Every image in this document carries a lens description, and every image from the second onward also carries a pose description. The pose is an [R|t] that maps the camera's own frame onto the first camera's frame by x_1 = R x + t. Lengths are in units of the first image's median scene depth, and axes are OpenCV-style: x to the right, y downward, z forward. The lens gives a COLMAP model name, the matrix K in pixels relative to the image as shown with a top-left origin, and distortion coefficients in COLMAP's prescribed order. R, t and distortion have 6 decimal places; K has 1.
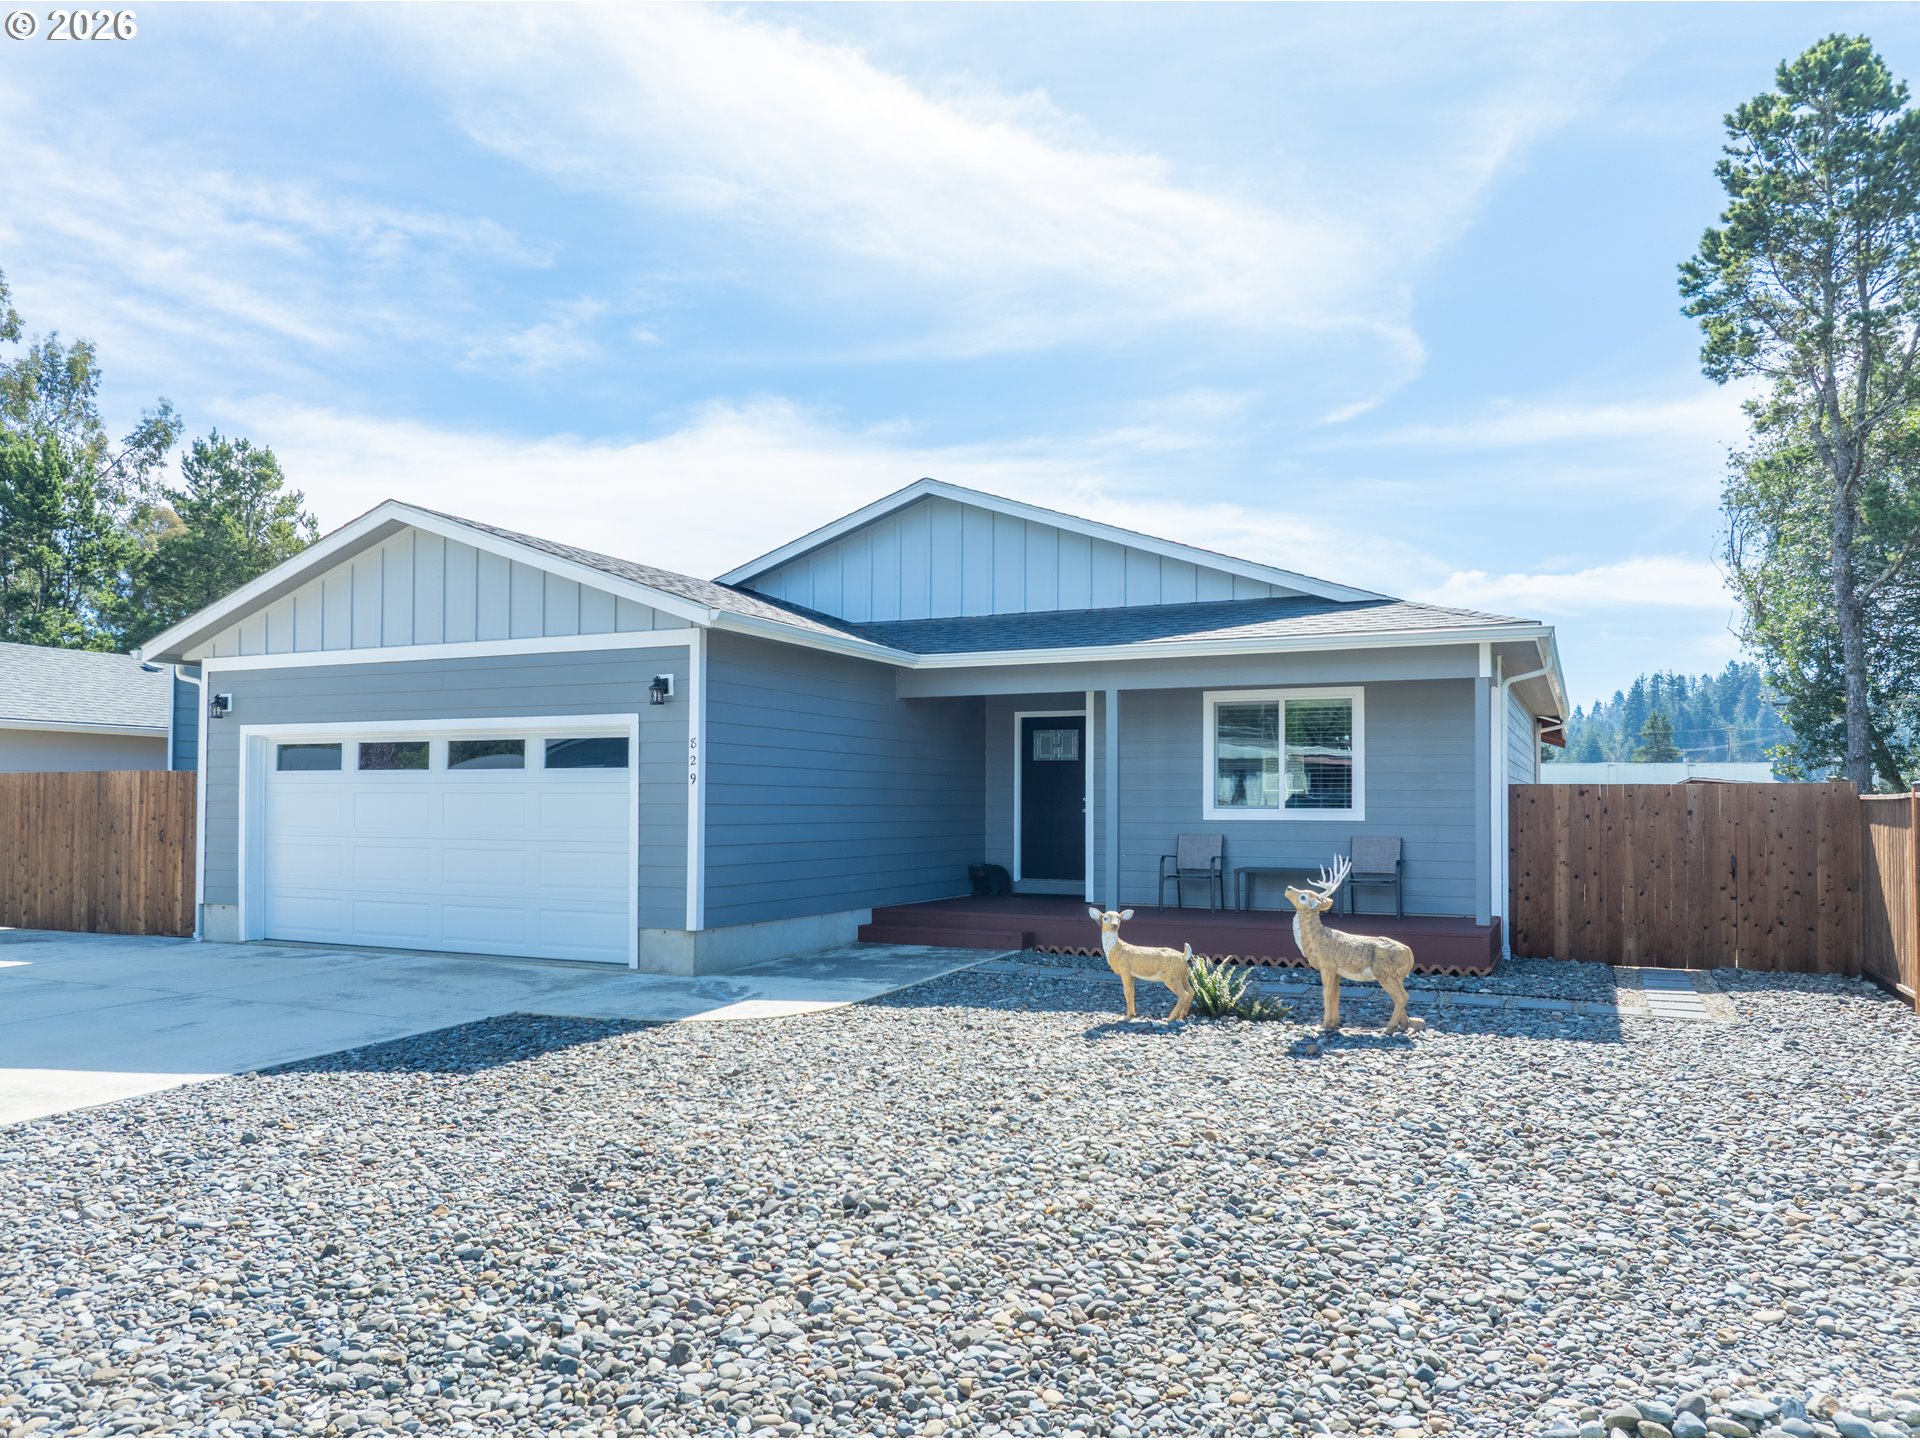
lens RADIAL K [[1372.0, 0, 961.4], [0, 1372.0, 756.8], [0, 0, 1]] dist [-0.031038, 0.002386]
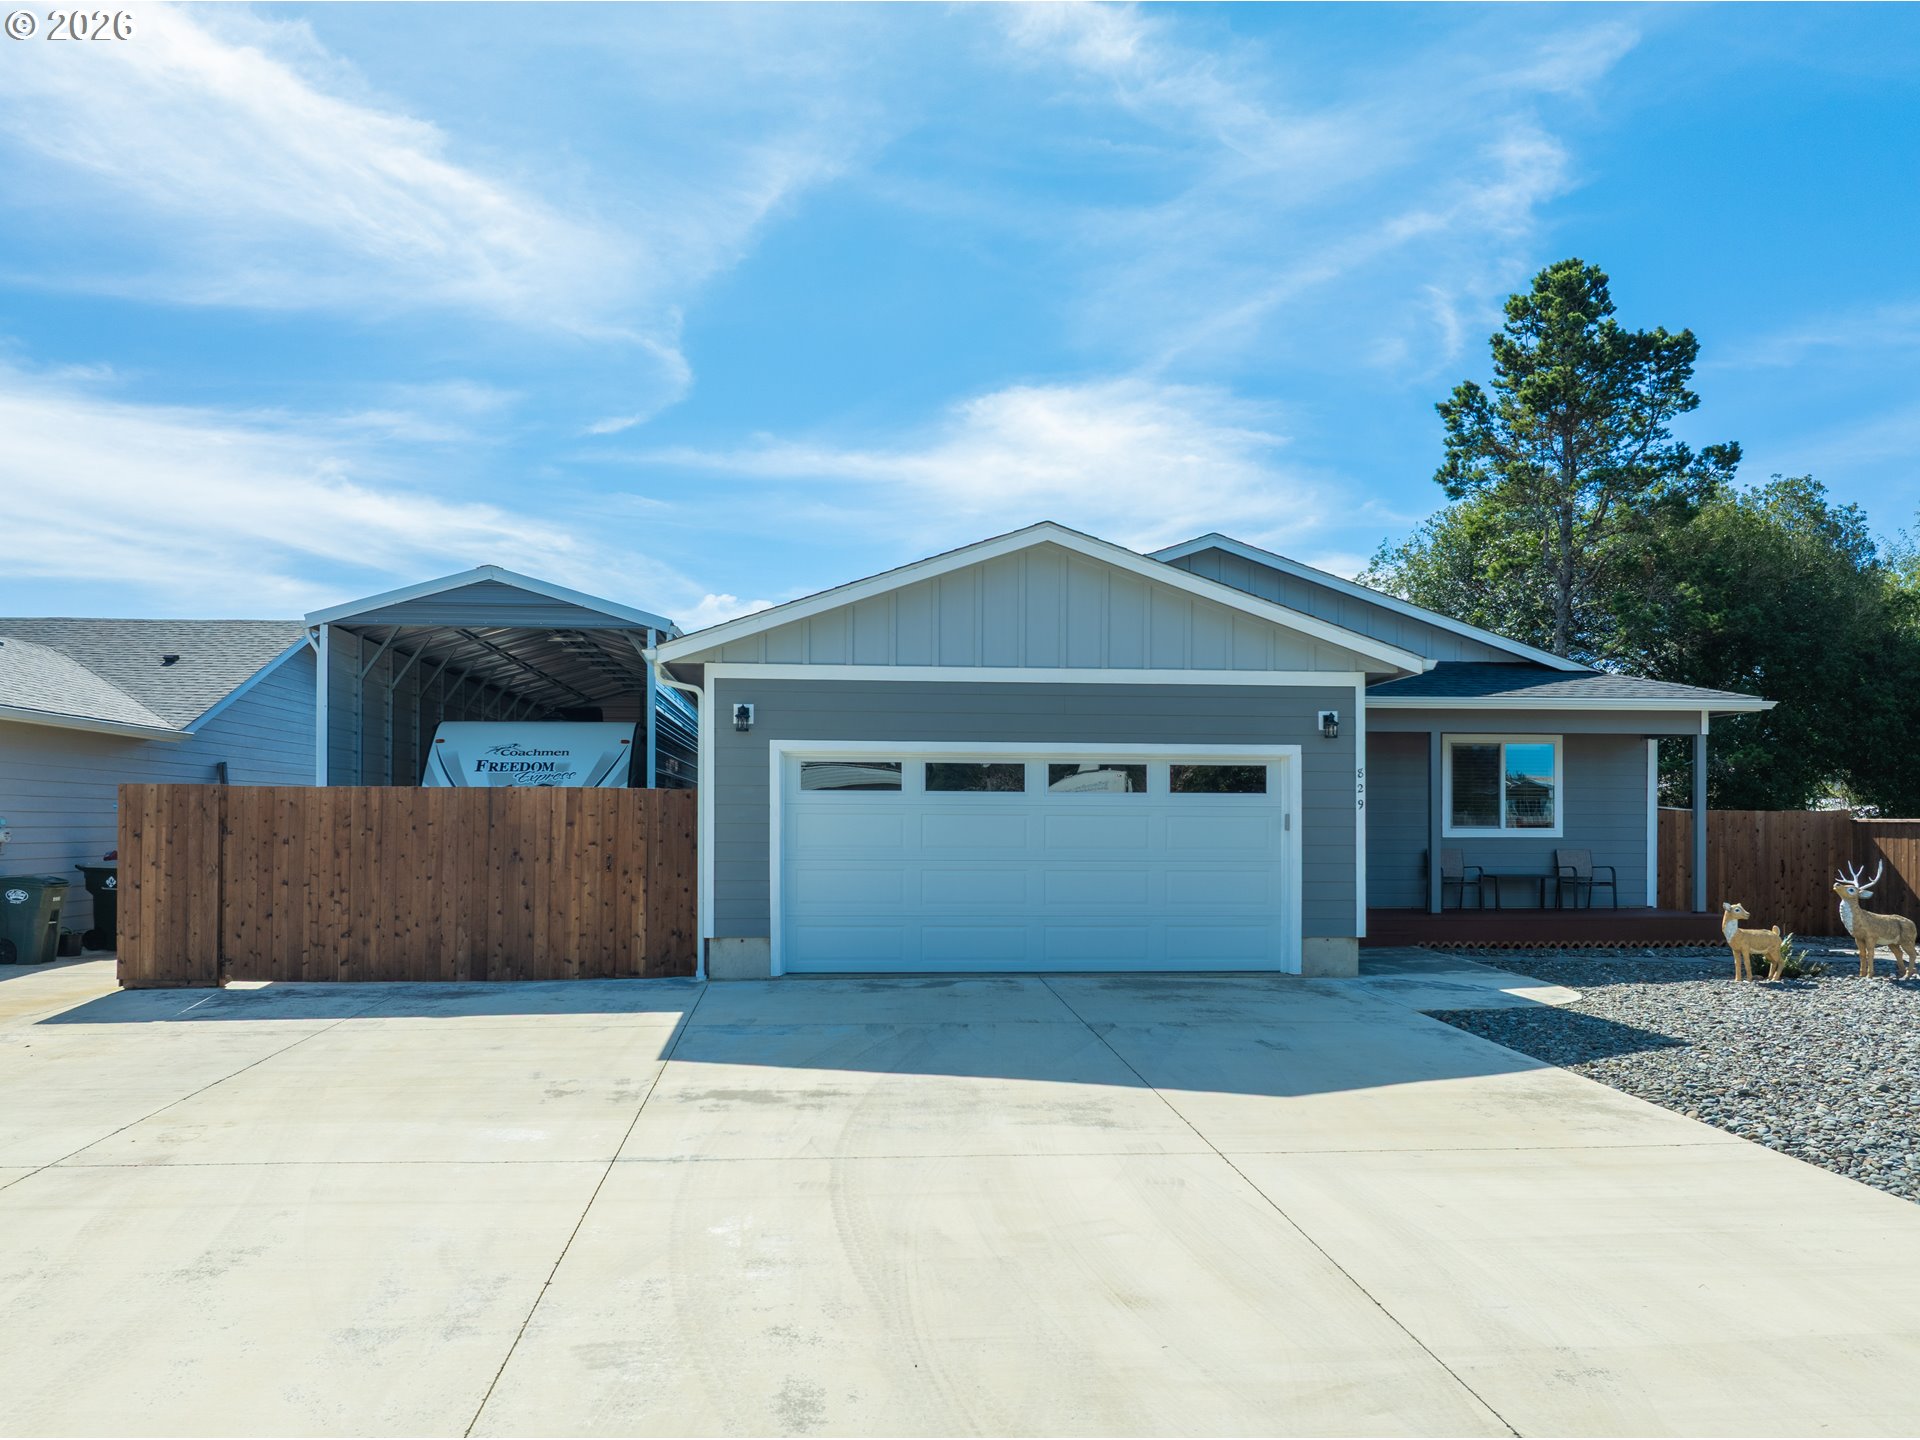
lens RADIAL K [[1388.9, 0, 915.7], [0, 1388.9, 807.1], [0, 0, 1]] dist [-0.011191, -0.048776]
pose [[0.874644, 0.005732, 0.484732, -0.885169], [-0.018599, 0.999591, 0.021738, -0.000356], [-0.484409, -0.028029, 0.874392, 0.138563]]
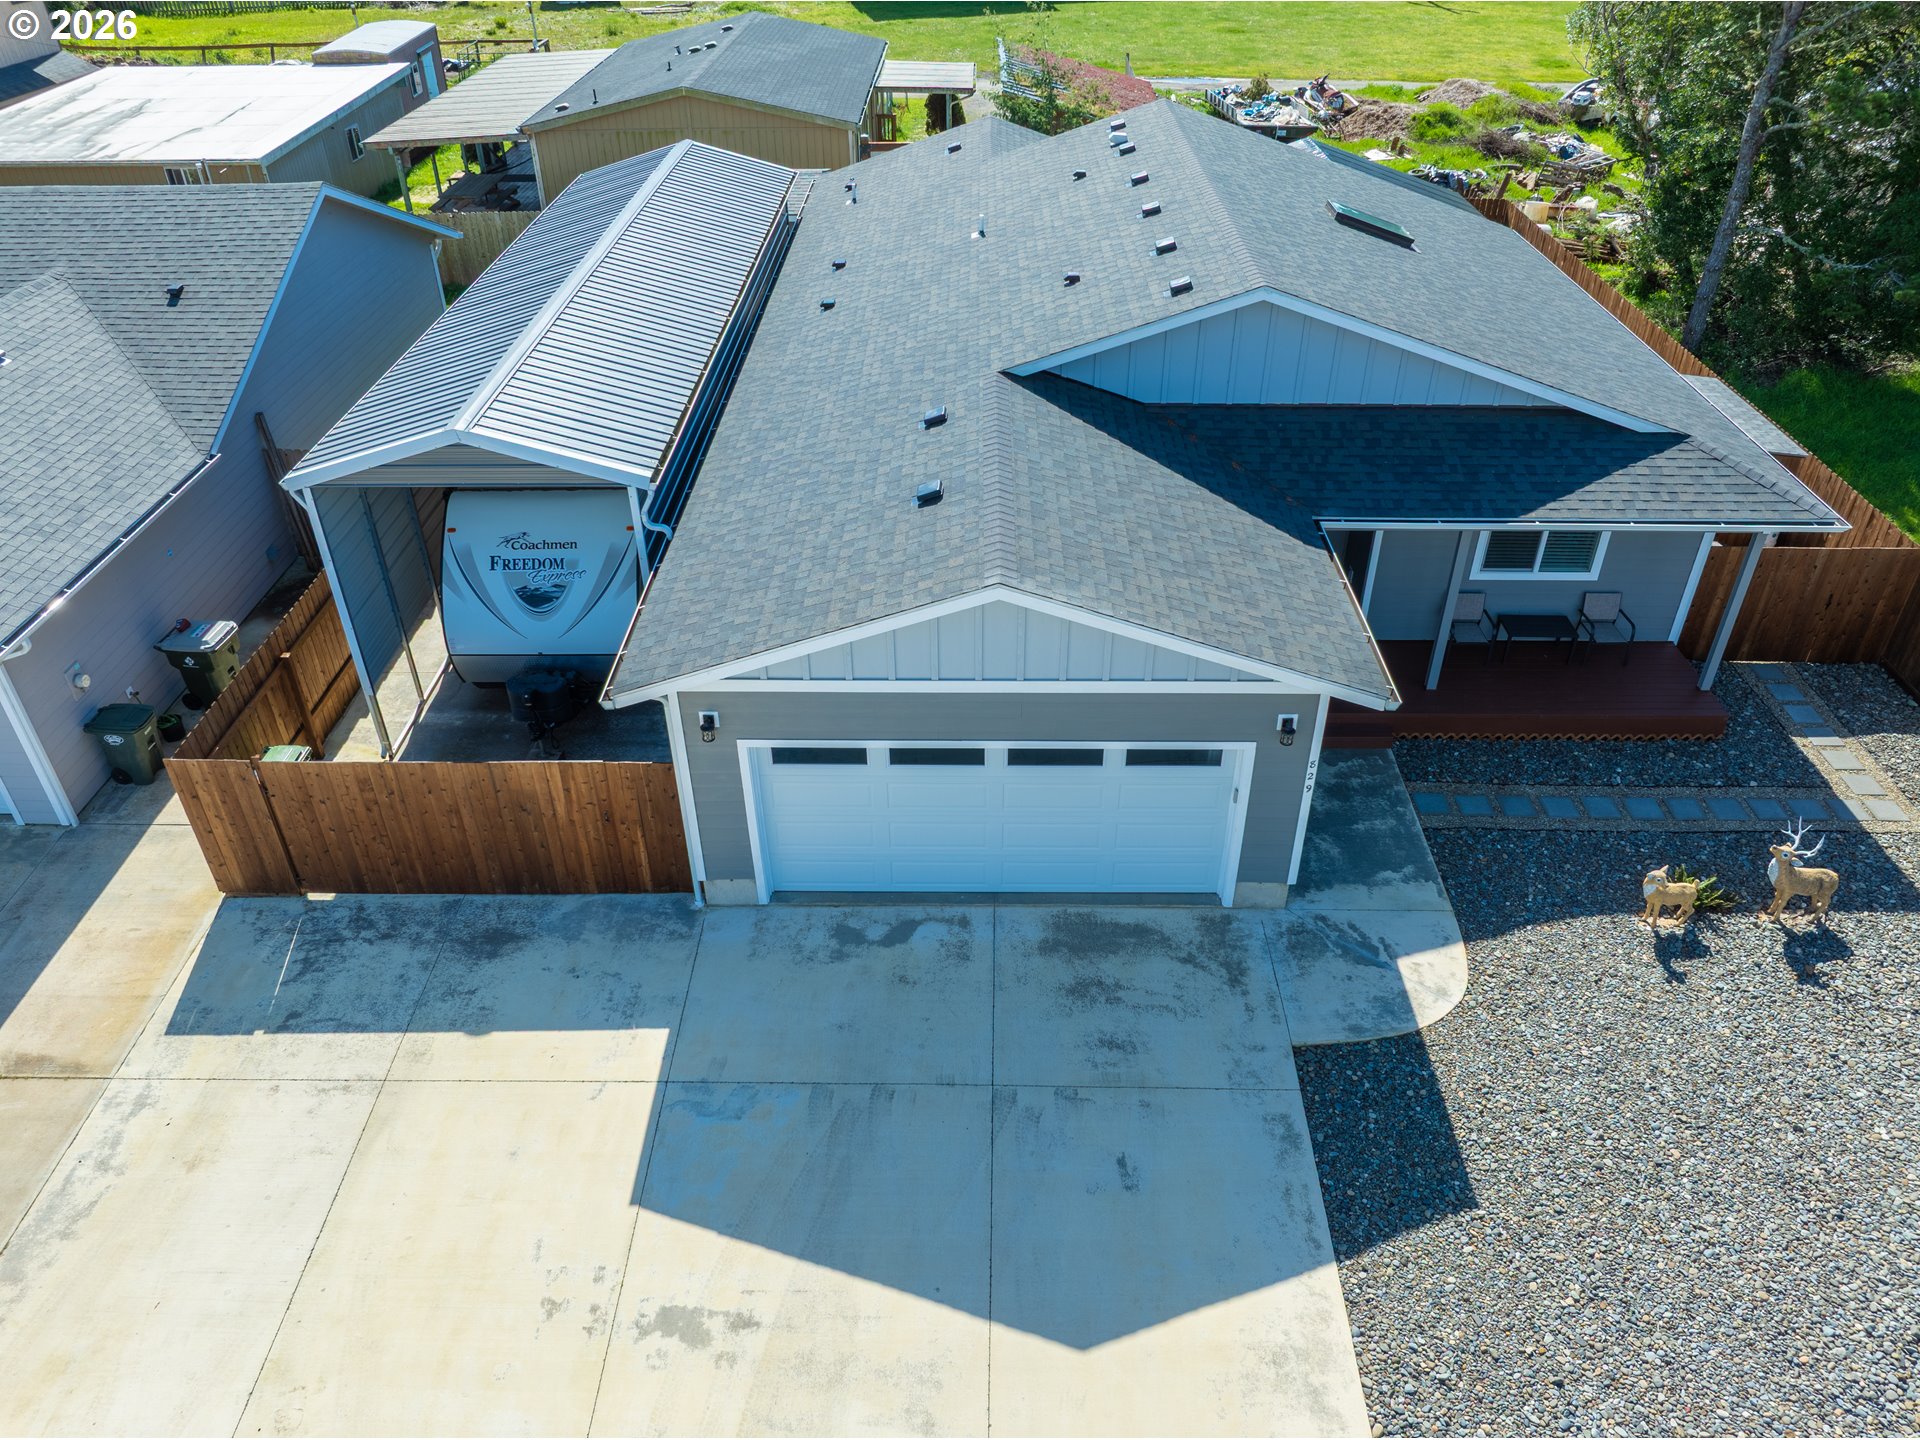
lens RADIAL K [[1359.5, 0, 962.9], [0, 1359.5, 724.8], [0, 0, 1]] dist [-0.033876, -0.003339]
pose [[0.913232, -0.243206, 0.326893, -0.686201], [-0.006033, 0.794148, 0.607694, -0.604065], [-0.407396, -0.556938, 0.723774, 0.250243]]
